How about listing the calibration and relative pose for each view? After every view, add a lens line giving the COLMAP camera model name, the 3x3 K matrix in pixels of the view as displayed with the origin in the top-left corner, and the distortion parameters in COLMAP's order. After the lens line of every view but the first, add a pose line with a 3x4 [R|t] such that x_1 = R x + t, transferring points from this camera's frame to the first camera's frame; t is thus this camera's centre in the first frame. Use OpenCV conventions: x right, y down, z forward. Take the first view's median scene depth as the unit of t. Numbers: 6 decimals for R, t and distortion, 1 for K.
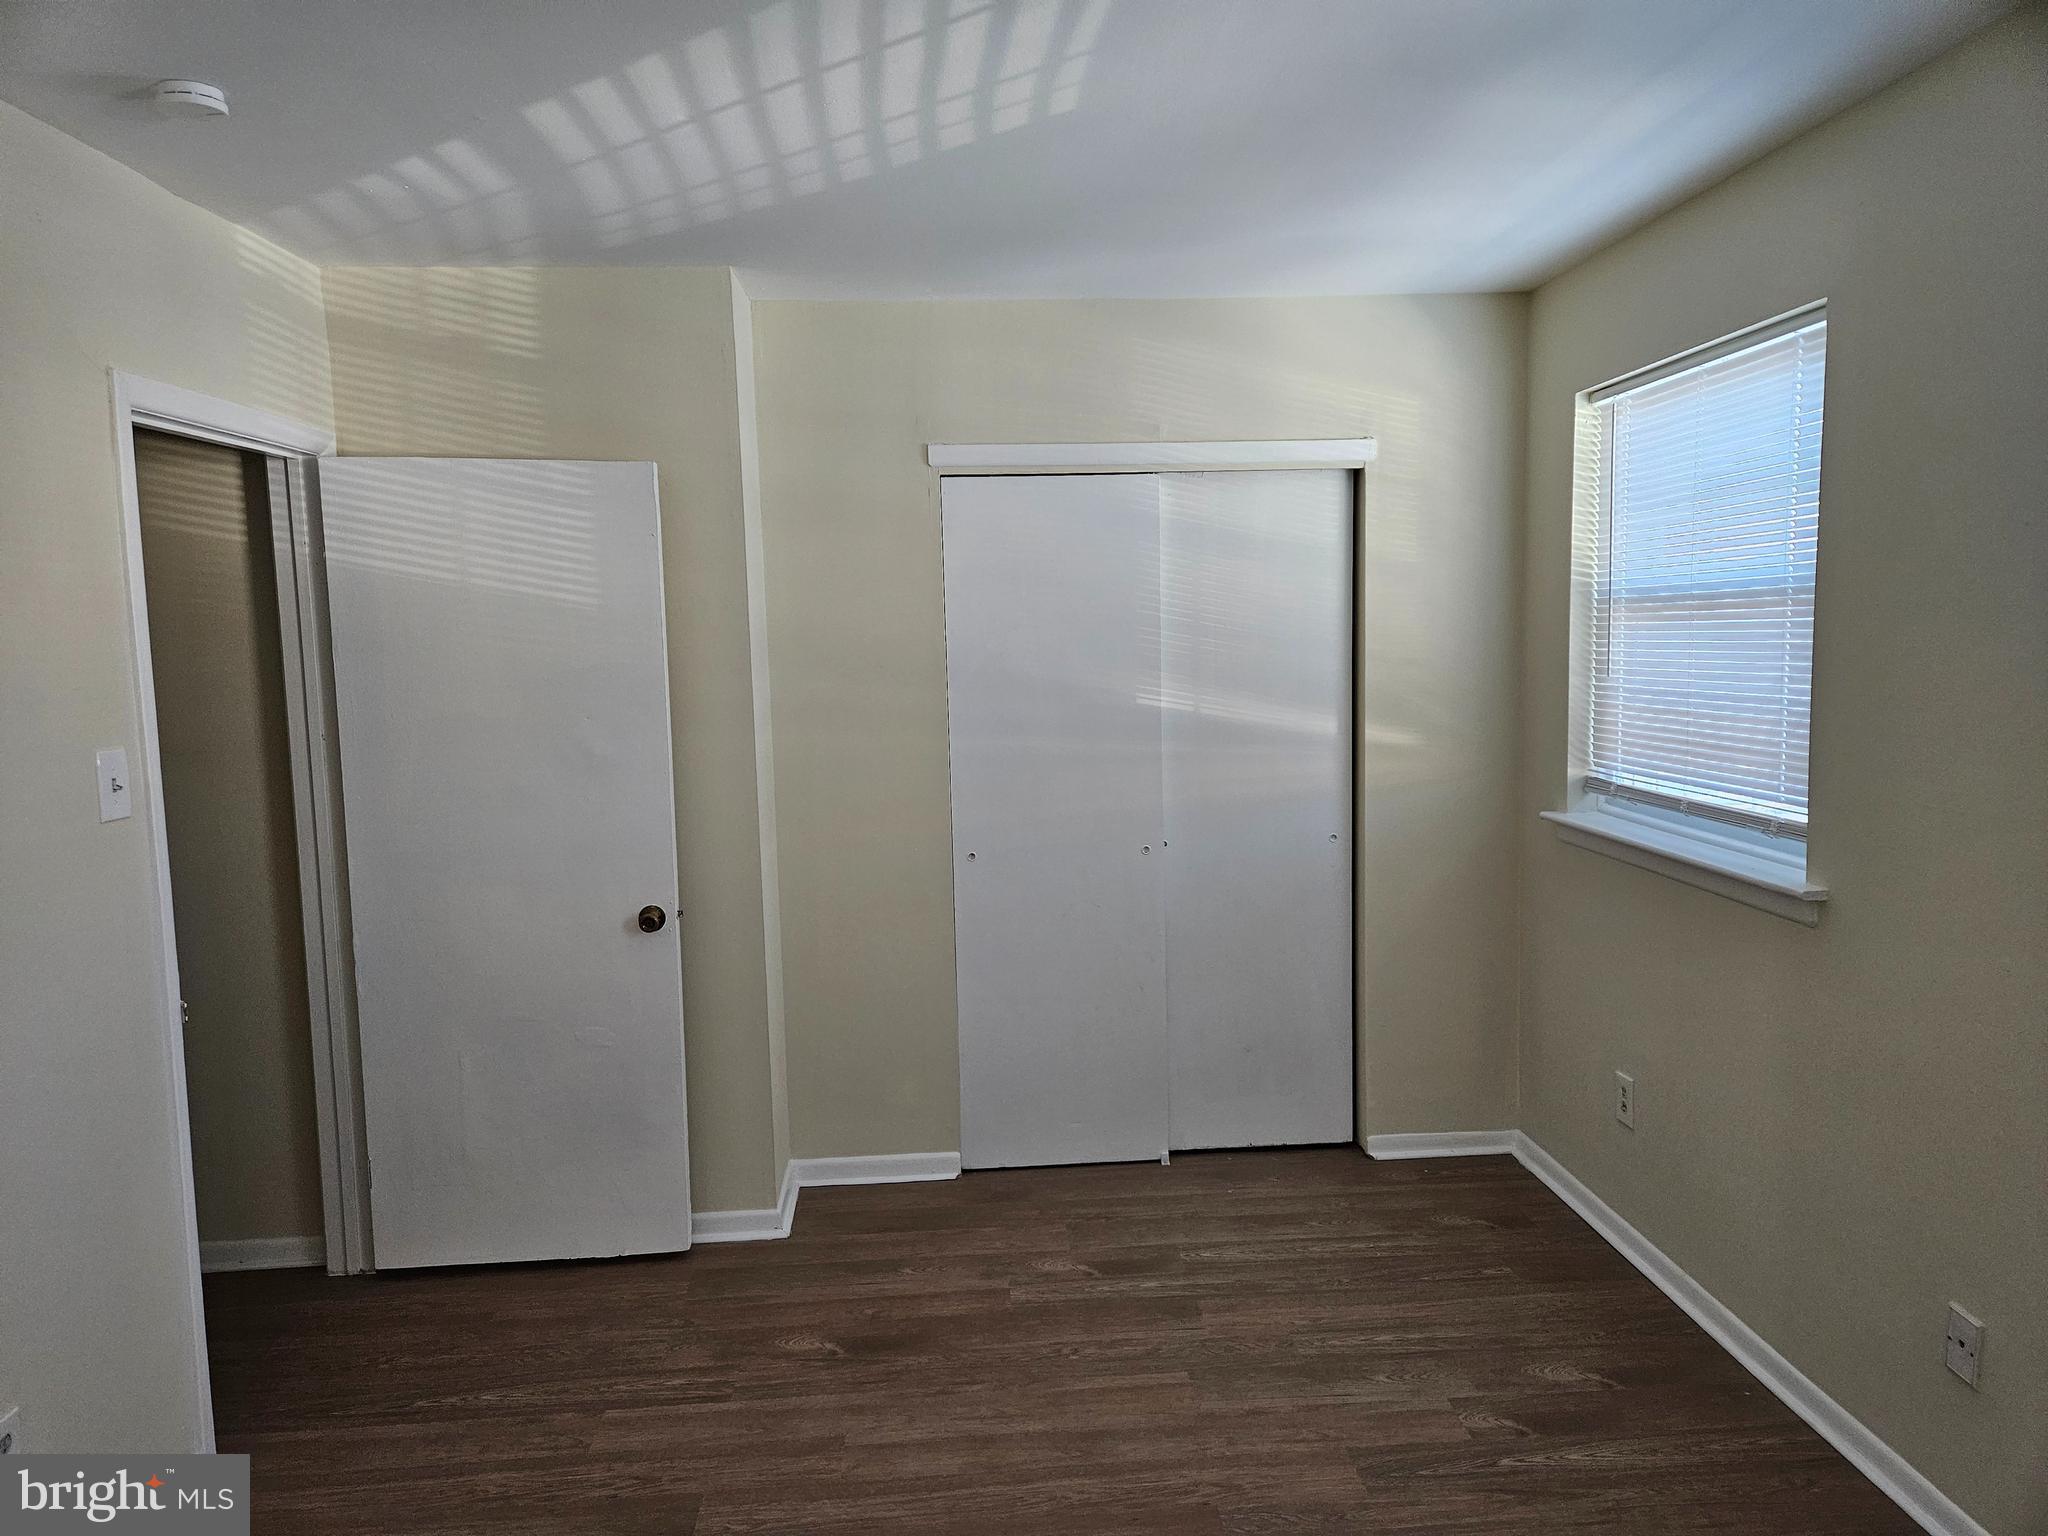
lens RADIAL K [[1342.6, 0, 1024.0], [0, 1342.6, 768.0], [0, 0, 1]] dist [0.002366, 0.000592]
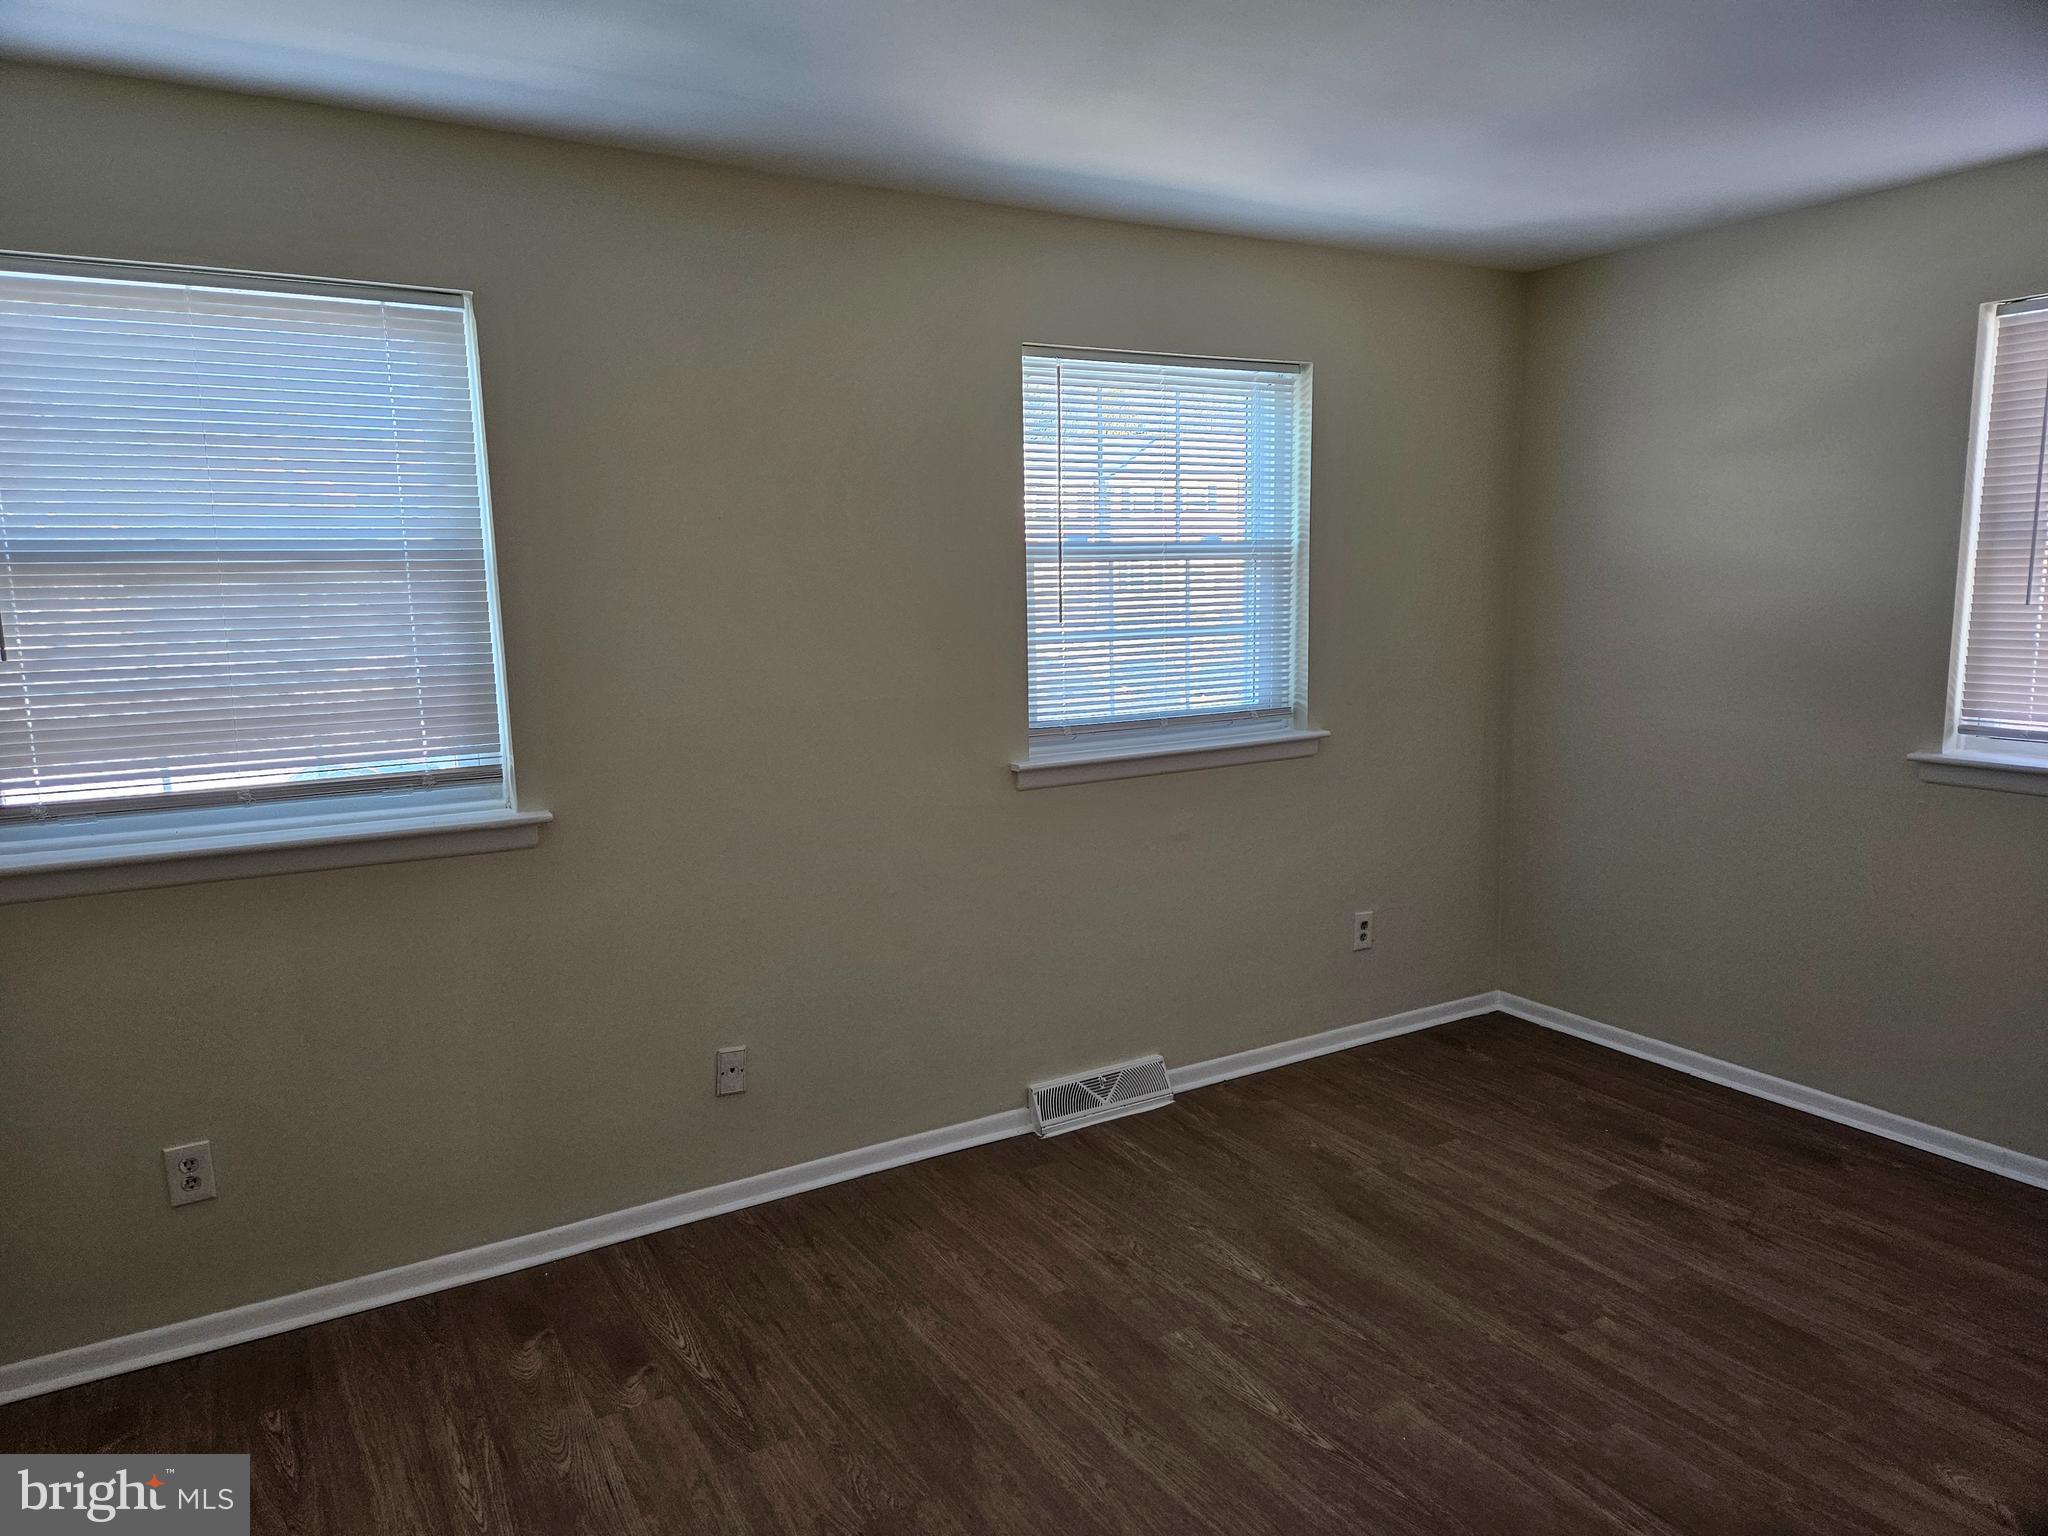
lens RADIAL K [[1342.6, 0, 1024.0], [0, 1342.6, 768.0], [0, 0, 1]] dist [0.002366, 0.000592]
pose [[-0.458322, -0.102482, 0.882858, -0.608804], [0.113410, 0.978467, 0.172455, -0.097967], [-0.881521, 0.179164, -0.436830, 1.098074]]
